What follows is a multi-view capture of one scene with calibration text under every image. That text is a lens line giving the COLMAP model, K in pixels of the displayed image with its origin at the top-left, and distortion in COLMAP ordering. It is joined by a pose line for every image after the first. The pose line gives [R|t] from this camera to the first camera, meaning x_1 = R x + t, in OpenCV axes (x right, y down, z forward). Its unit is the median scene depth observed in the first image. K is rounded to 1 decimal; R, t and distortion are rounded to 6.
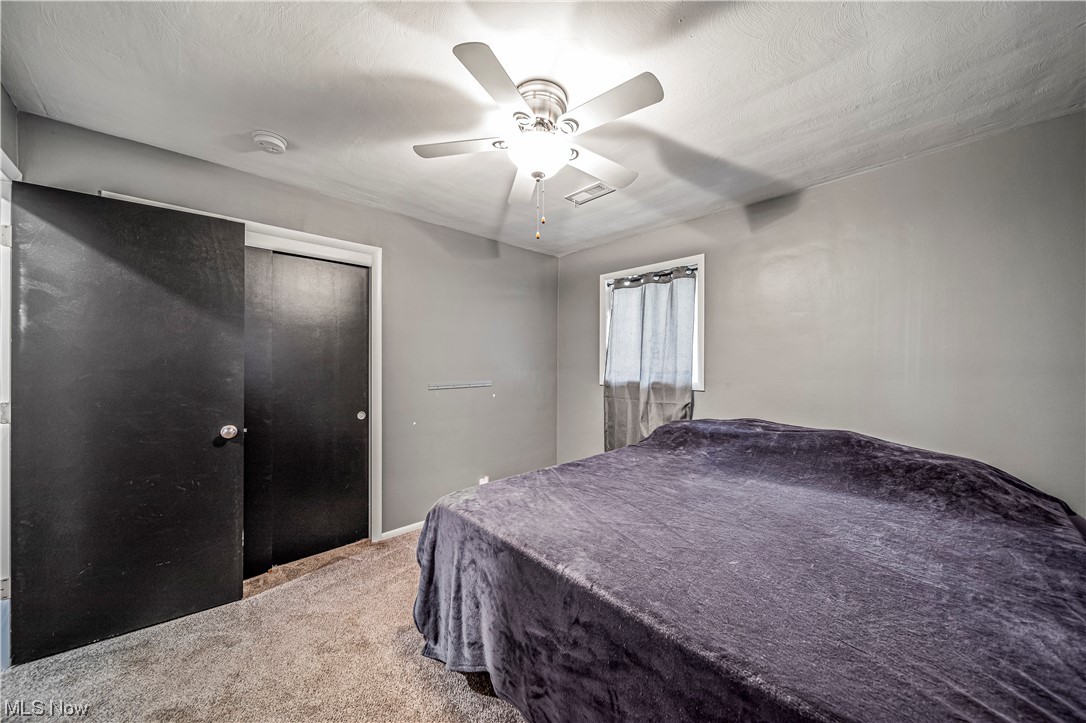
lens RADIAL K [[378.2, 0, 543.0], [0, 378.2, 358.8], [0, 0, 1]] dist [-0.000343, -0.000369]
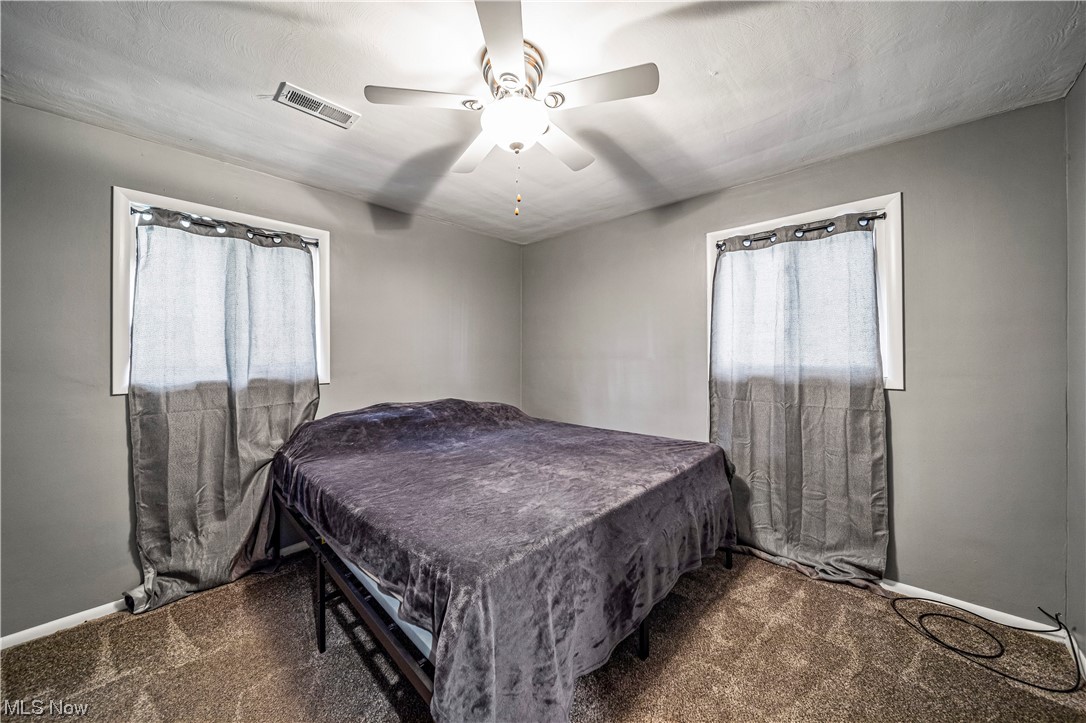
lens RADIAL K [[378.2, 0, 543.0], [0, 378.2, 358.8], [0, 0, 1]] dist [-0.000343, -0.000369]
pose [[-0.059572, -0.019664, 0.998030, -0.455766], [-0.007712, 0.999785, 0.019238, 0.004496], [-0.998194, -0.006551, -0.059710, 0.481688]]
